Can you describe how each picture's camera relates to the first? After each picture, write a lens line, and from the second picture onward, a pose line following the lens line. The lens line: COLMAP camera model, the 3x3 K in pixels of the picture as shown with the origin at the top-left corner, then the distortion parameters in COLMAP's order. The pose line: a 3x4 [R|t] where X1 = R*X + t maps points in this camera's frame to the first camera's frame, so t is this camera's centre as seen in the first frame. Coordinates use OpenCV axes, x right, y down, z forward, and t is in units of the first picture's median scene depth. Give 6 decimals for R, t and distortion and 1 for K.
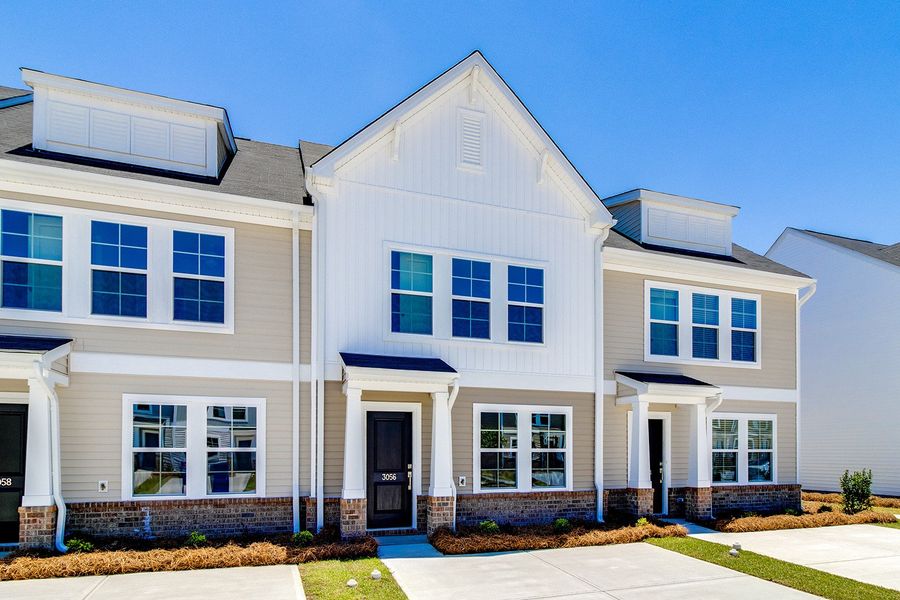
lens RADIAL K [[438.6, 0, 450.0], [0, 438.6, 300.0], [0, 0, 1]] dist [-0.005800, 0.000317]
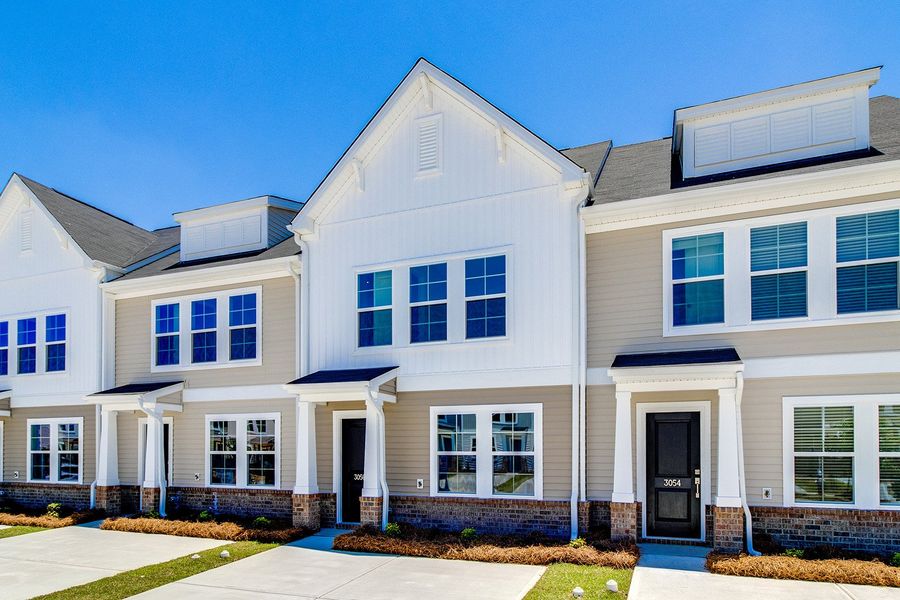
lens RADIAL K [[438.6, 0, 450.0], [0, 438.6, 300.0], [0, 0, 1]] dist [-0.005800, 0.000317]
pose [[0.820542, -0.187979, -0.539791, 0.668356], [0.184192, 0.980957, -0.061619, 0.065074], [0.541095, -0.048864, 0.839541, 0.188692]]
